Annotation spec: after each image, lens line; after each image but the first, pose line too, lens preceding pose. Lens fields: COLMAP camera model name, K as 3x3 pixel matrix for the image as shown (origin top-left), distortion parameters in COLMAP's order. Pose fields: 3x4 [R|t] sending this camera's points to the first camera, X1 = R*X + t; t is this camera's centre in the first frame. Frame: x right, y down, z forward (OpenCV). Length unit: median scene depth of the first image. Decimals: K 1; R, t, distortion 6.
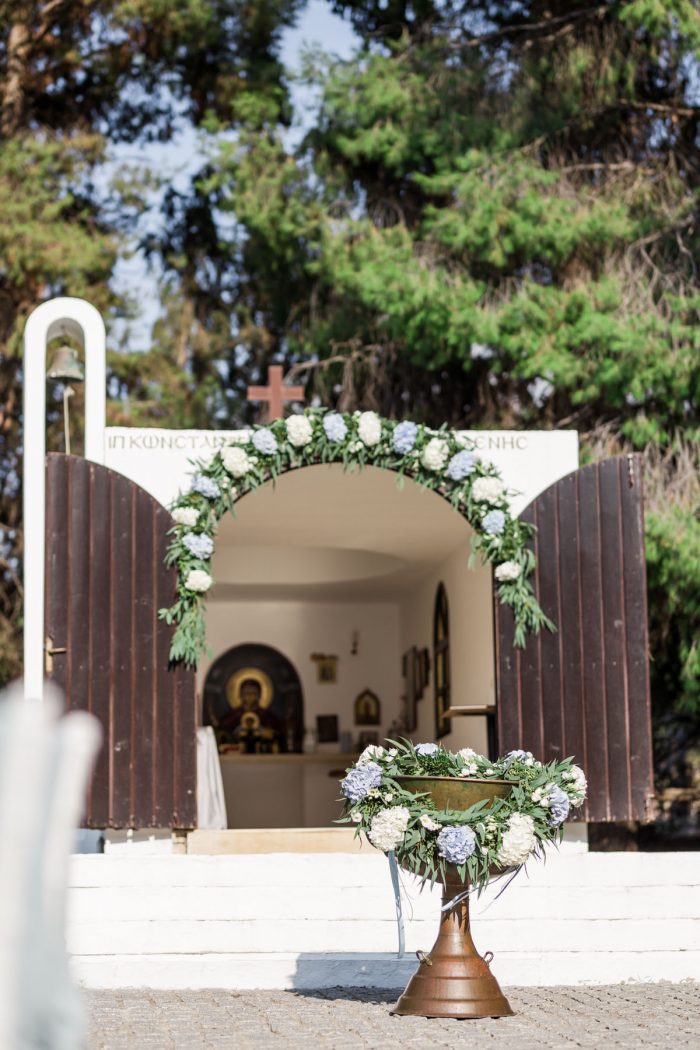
lens RADIAL K [[2401.4, 0, 350.0], [0, 2401.4, 525.0], [0, 0, 1]] dist [-0.082160, -0.113362]
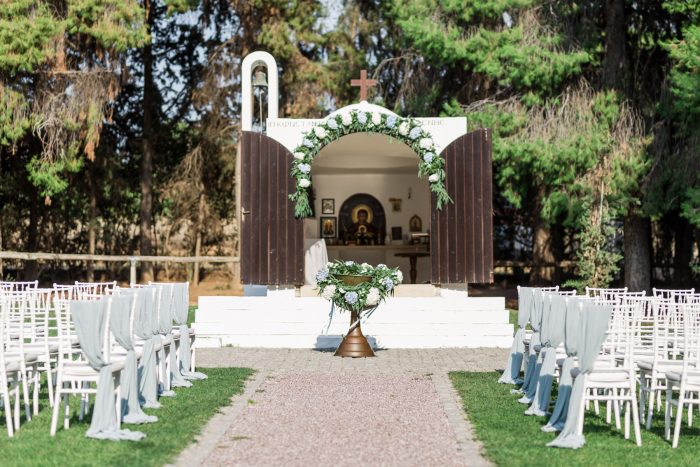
lens RADIAL K [[1600.9, 0, 350.0], [0, 1600.9, 233.5], [0, 0, 1]] dist [-0.082160, -0.113362]
pose [[0.991368, 0.001398, -0.131104, 0.190106], [0.013087, 0.993894, 0.109562, -0.100274], [0.130457, -0.110332, 0.985296, -0.576129]]
